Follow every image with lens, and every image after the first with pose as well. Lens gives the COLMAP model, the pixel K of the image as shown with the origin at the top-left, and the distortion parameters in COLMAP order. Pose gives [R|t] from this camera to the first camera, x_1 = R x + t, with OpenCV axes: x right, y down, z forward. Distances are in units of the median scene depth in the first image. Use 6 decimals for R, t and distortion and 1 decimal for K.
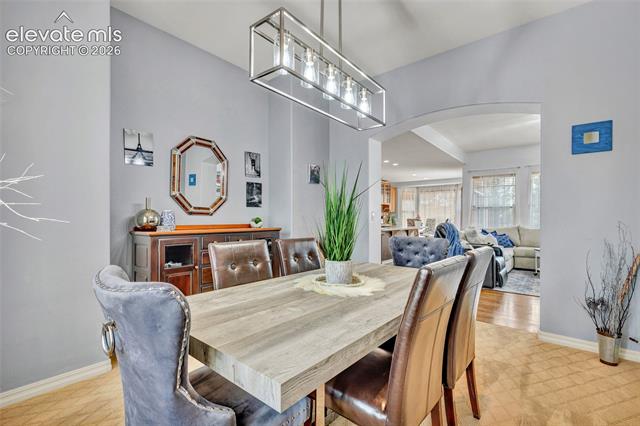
lens RADIAL K [[291.6, 0, 323.9], [0, 291.6, 215.9], [0, 0, 1]] dist [0.009217, -0.000744]
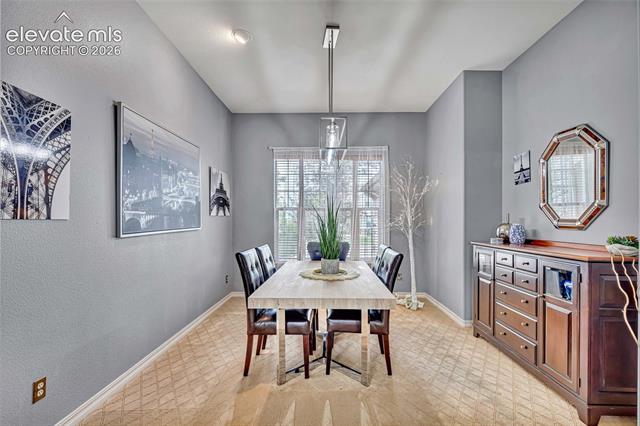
lens RADIAL K [[291.6, 0, 321.5], [0, 291.6, 215.5], [0, 0, 1]] dist [0.009217, -0.000744]
pose [[-0.786074, -0.020908, -0.617779, 0.566073], [-0.010007, 0.999727, -0.021101, -0.017119], [0.618052, -0.010405, -0.786068, 1.202754]]
